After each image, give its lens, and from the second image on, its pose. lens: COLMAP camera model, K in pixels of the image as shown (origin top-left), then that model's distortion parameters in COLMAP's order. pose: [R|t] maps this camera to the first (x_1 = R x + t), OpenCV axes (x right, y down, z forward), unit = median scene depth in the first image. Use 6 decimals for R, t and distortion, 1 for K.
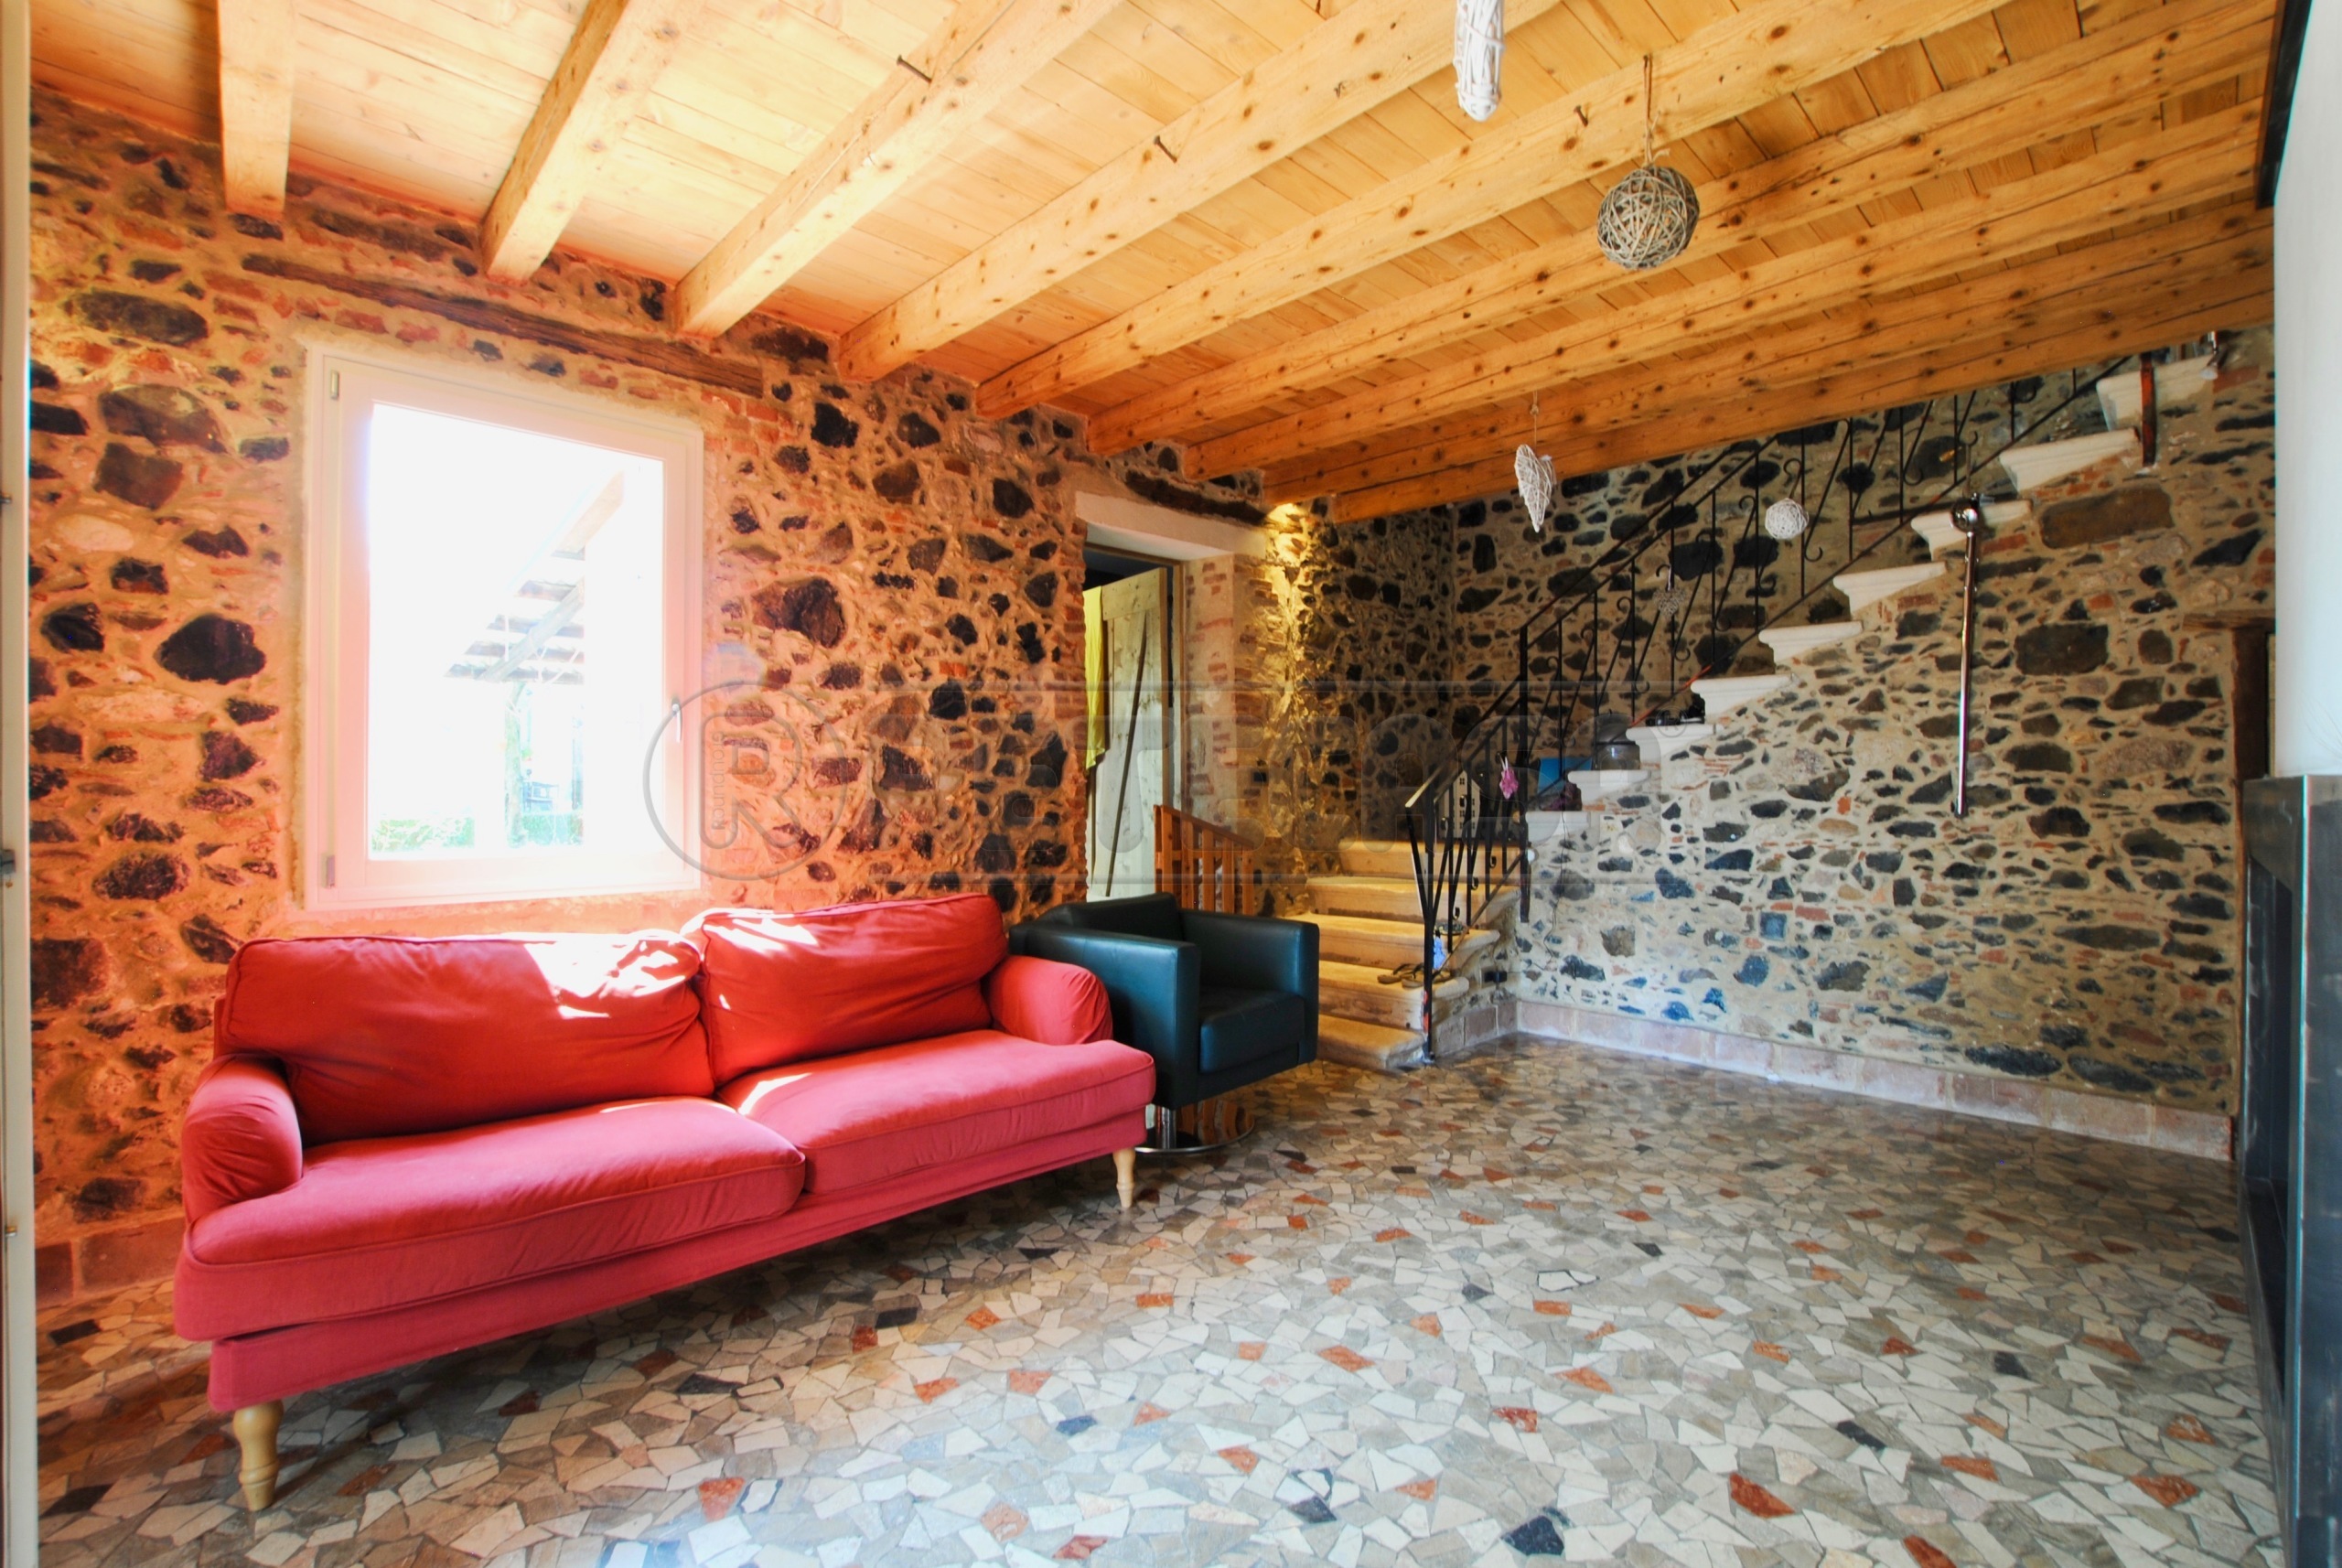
lens RADIAL K [[1048.8, 0, 1177.8], [0, 1048.8, 786.1], [0, 0, 1]] dist [-0.034932, 0.006105]
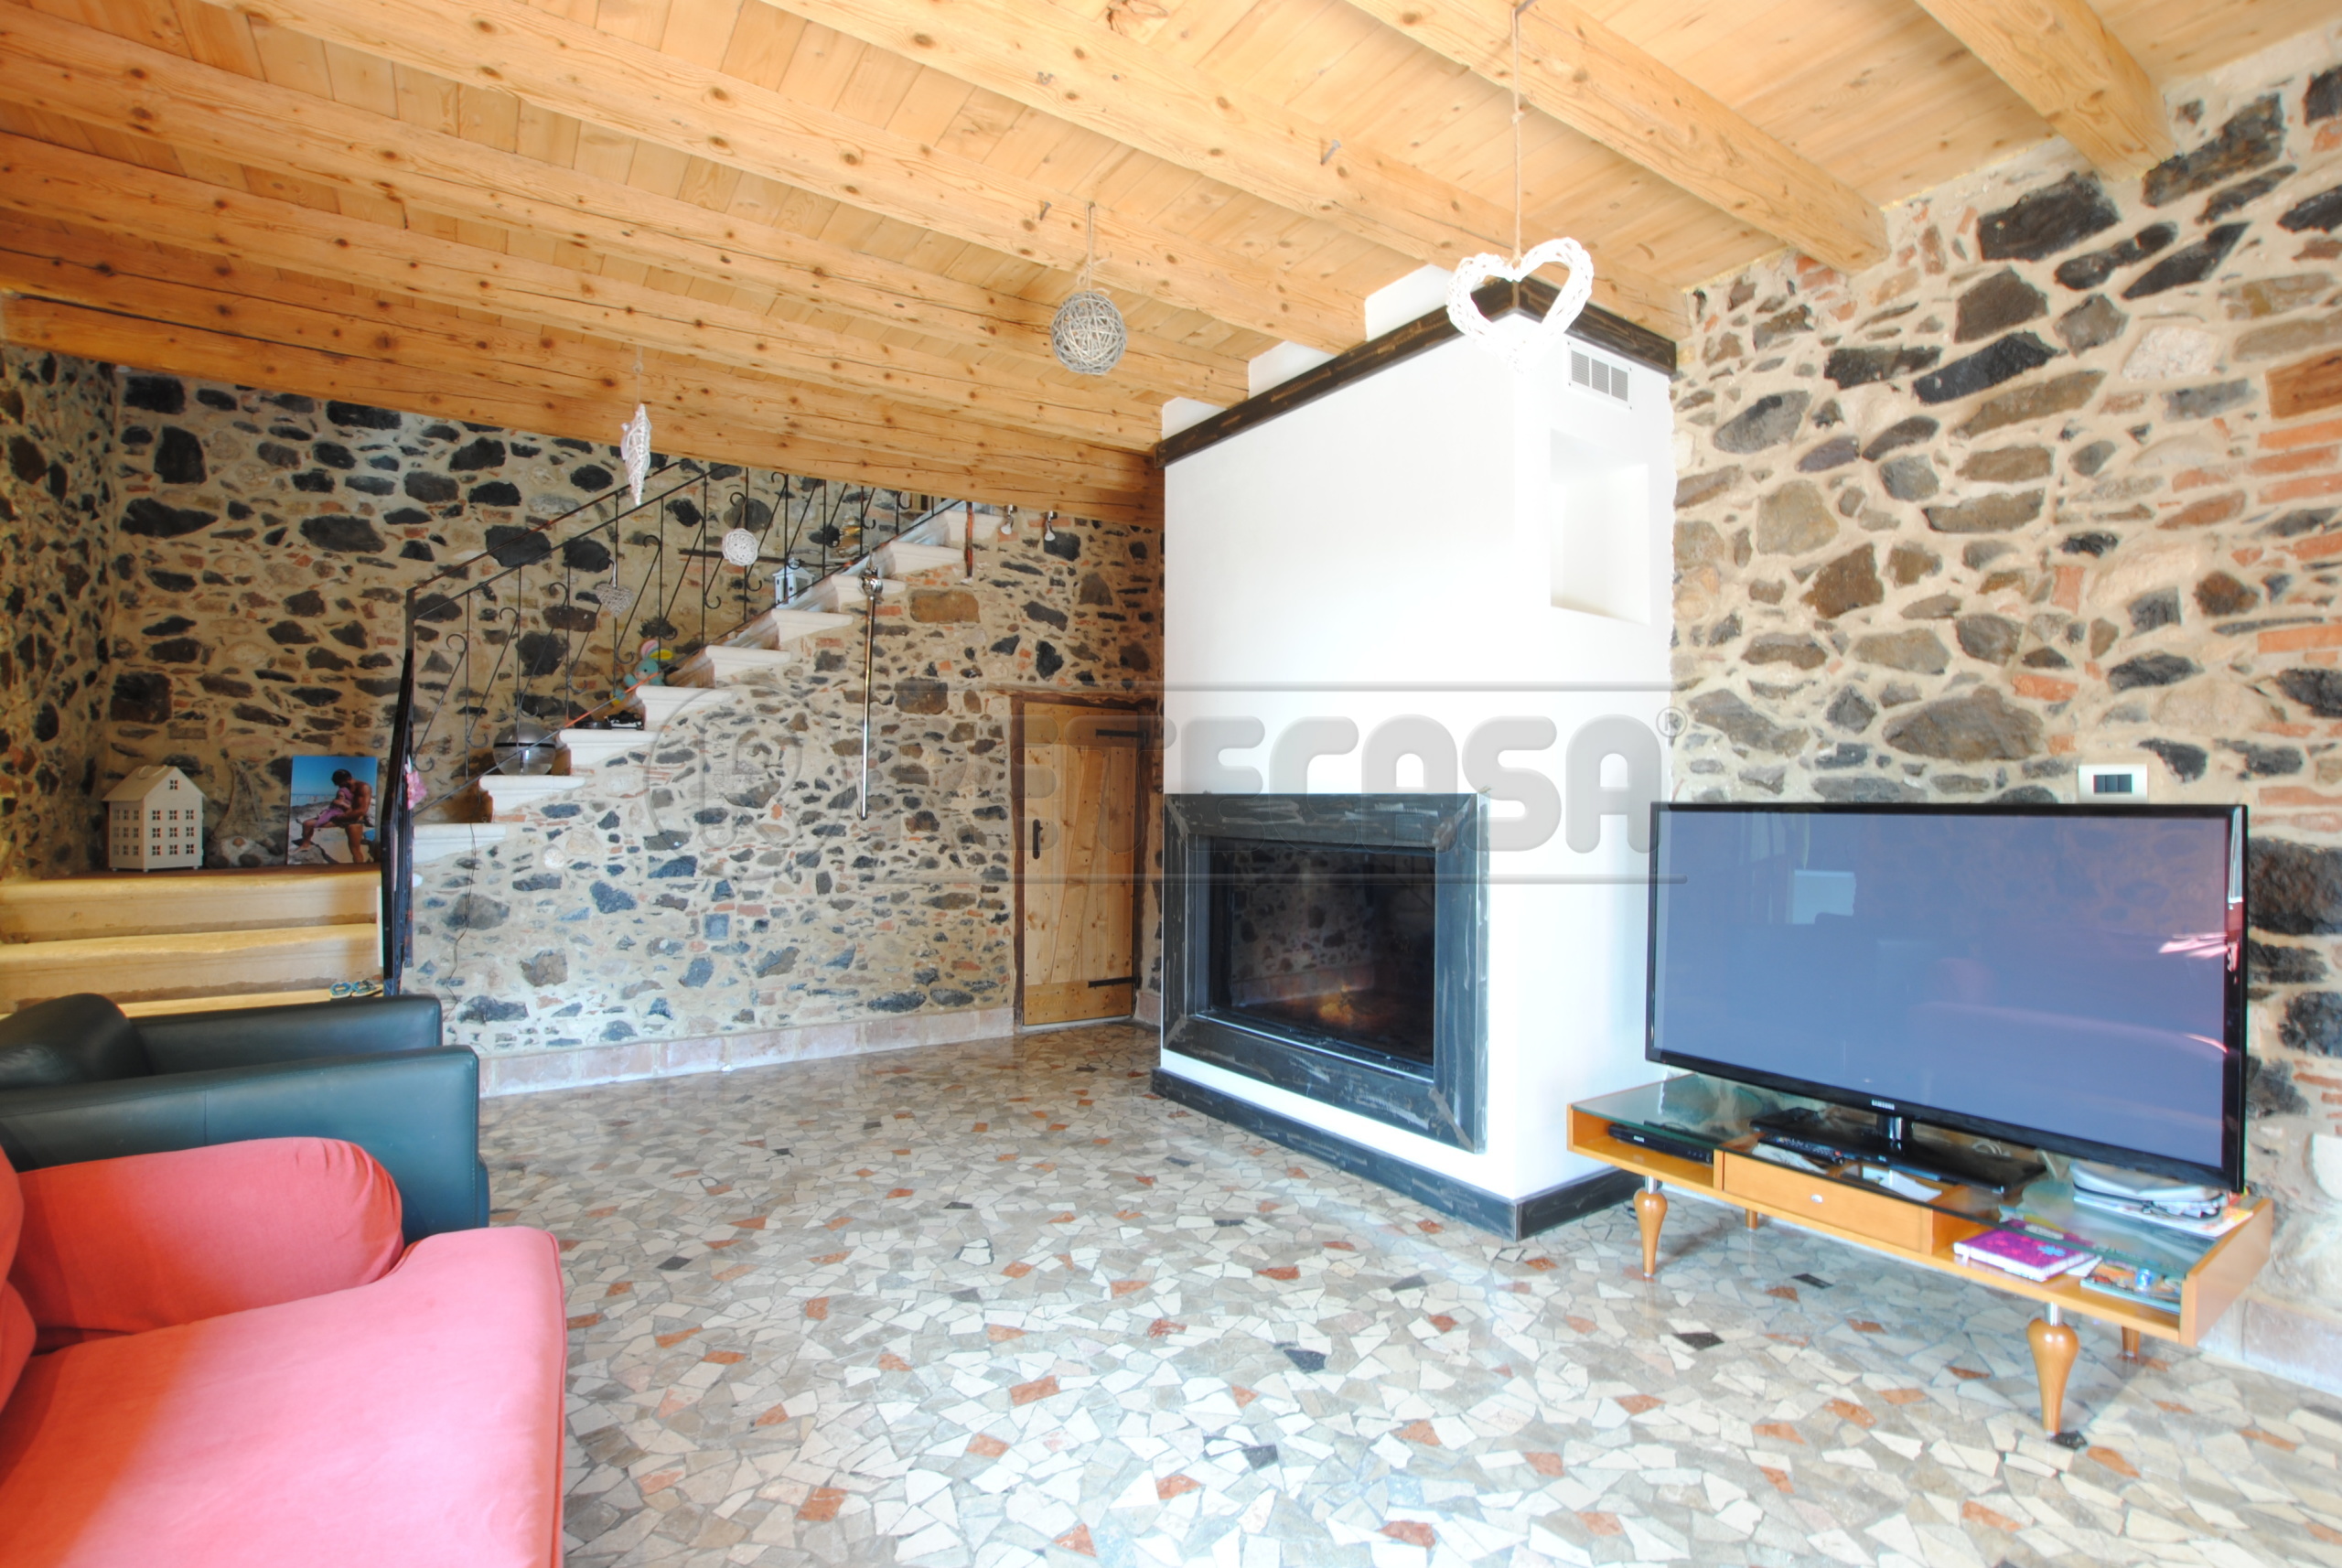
lens RADIAL K [[1048.8, 0, 1165.7], [0, 1048.8, 787.0], [0, 0, 1]] dist [-0.034932, 0.006105]
pose [[0.181750, 0.009967, 0.983294, -0.433948], [-0.004573, 0.999946, -0.009291, 0.000391], [-0.983334, -0.002808, 0.181785, 0.399864]]
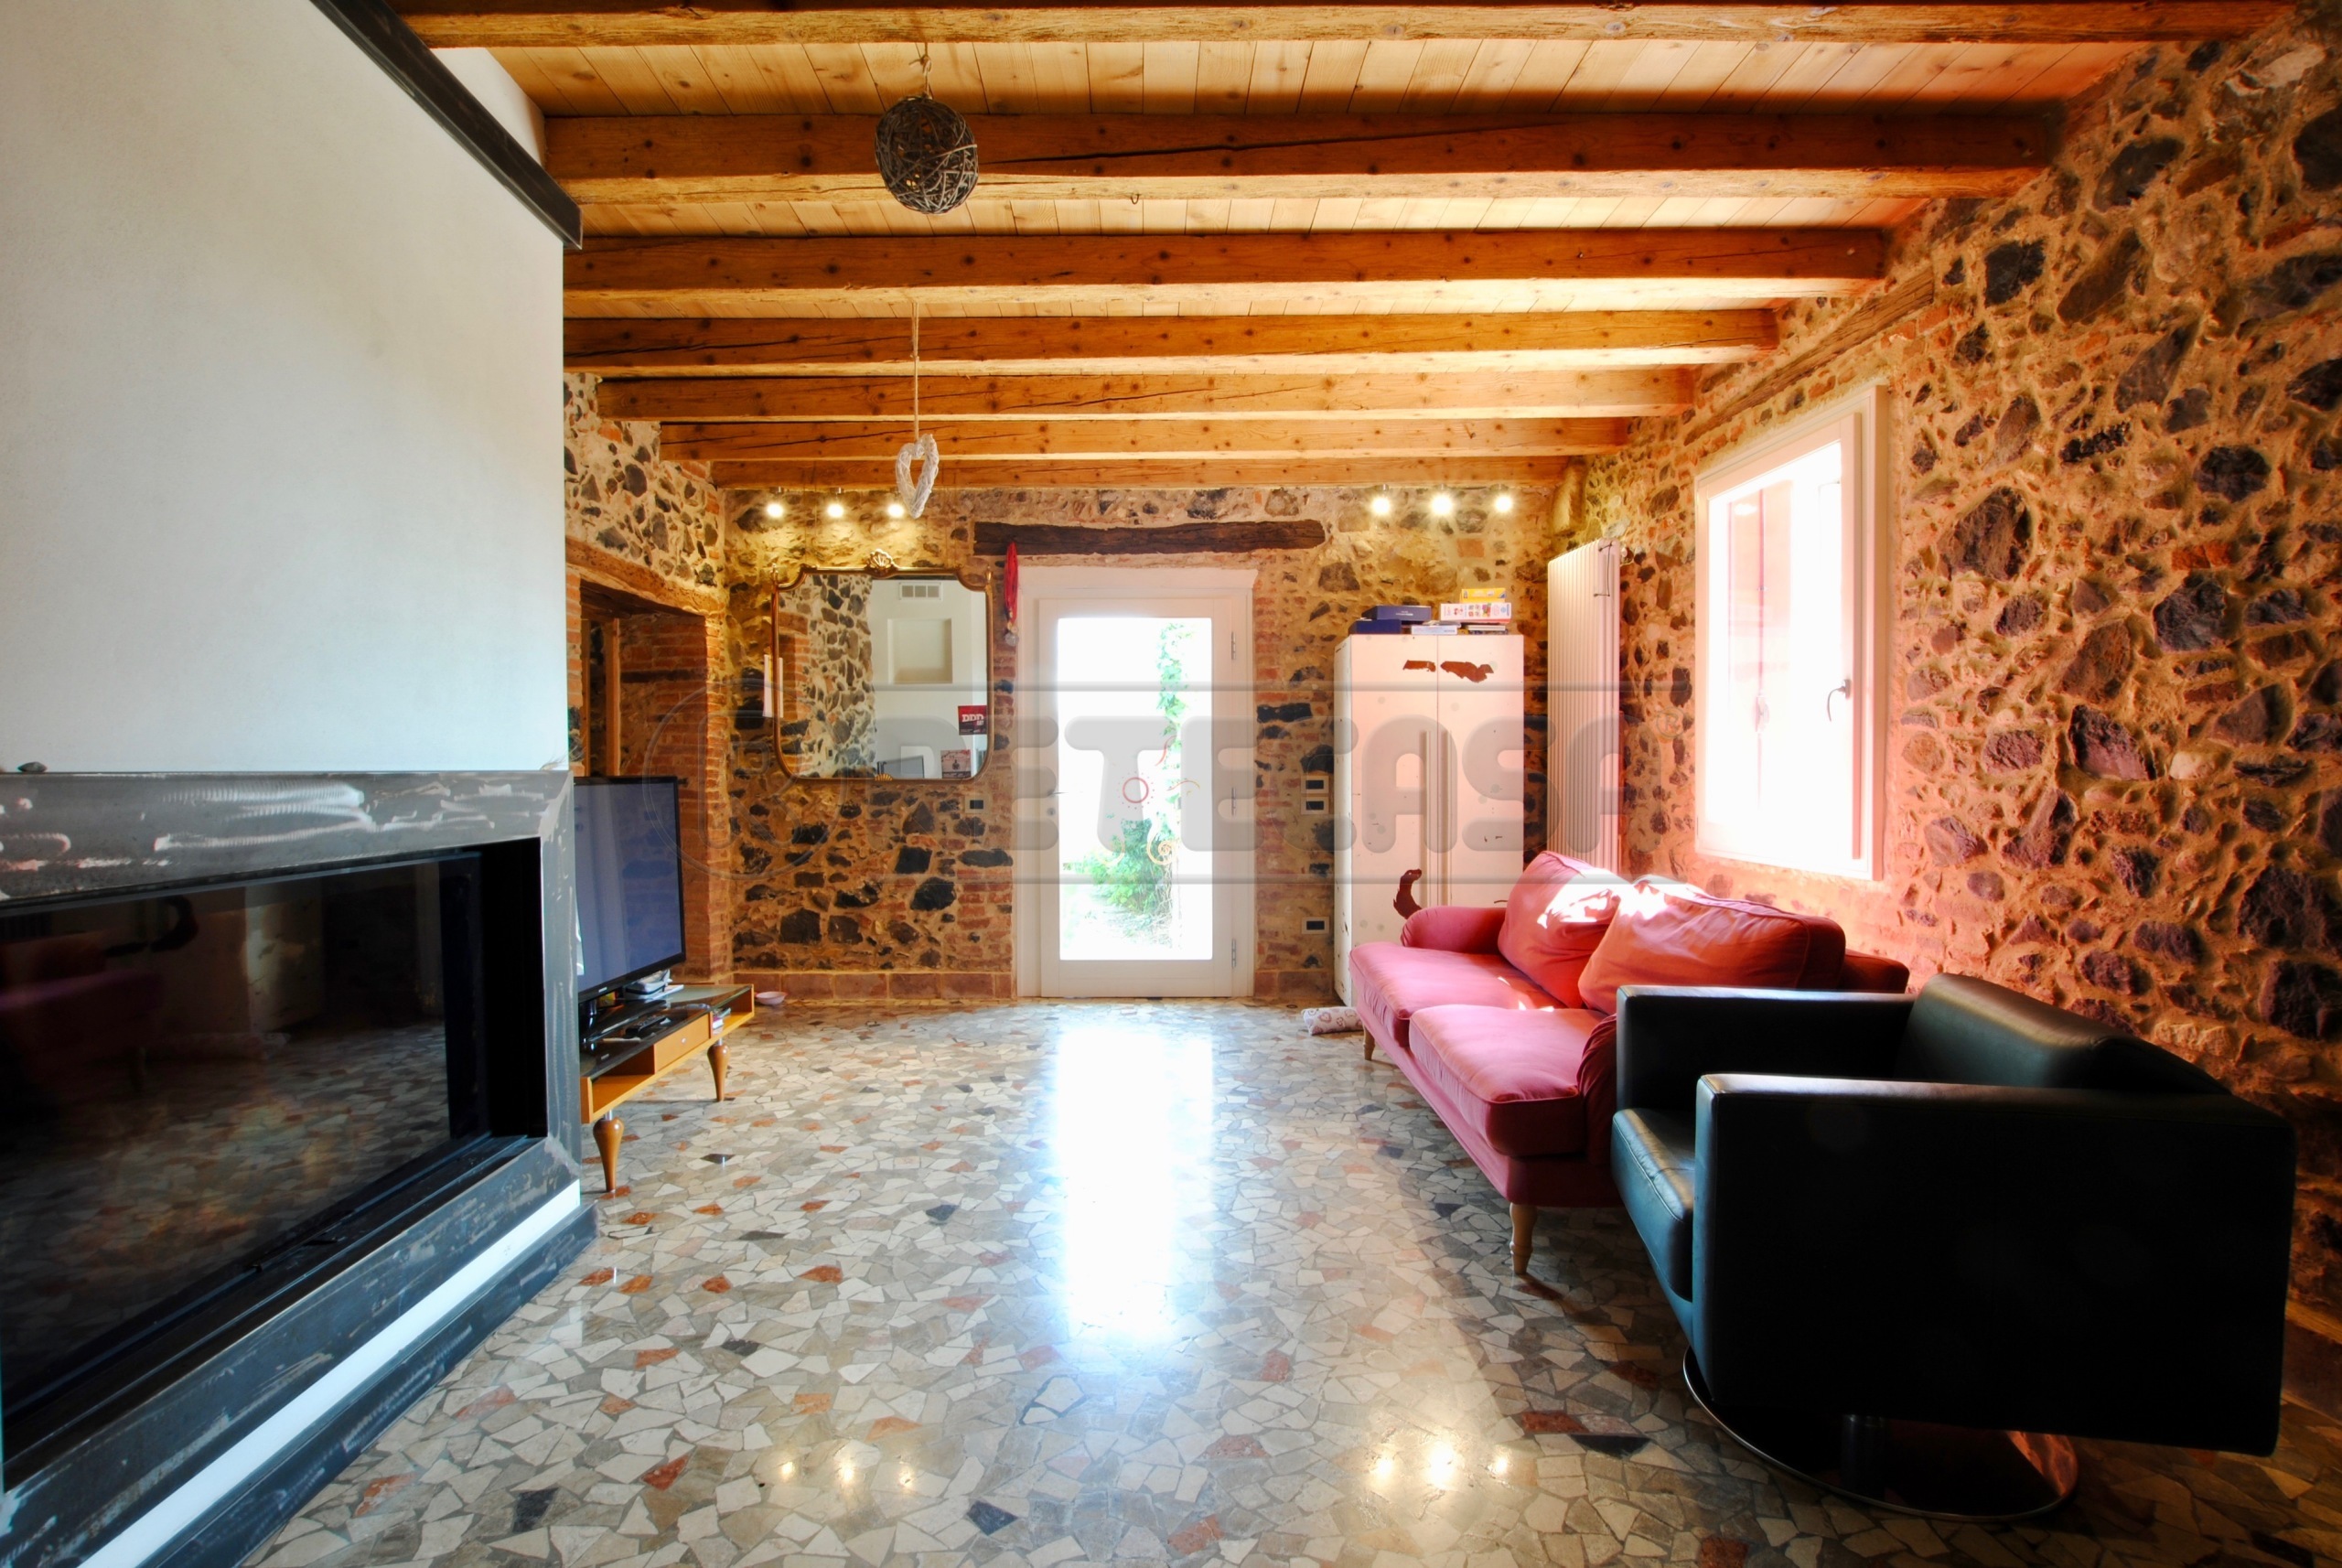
lens RADIAL K [[1048.8, 0, 1169.1], [0, 1048.8, 789.2], [0, 0, 1]] dist [-0.034932, 0.006105]
pose [[-0.673427, 0.017189, -0.739054, 0.582849], [0.003616, 0.999794, 0.019959, -0.003470], [0.739245, 0.010769, -0.673350, 1.042689]]
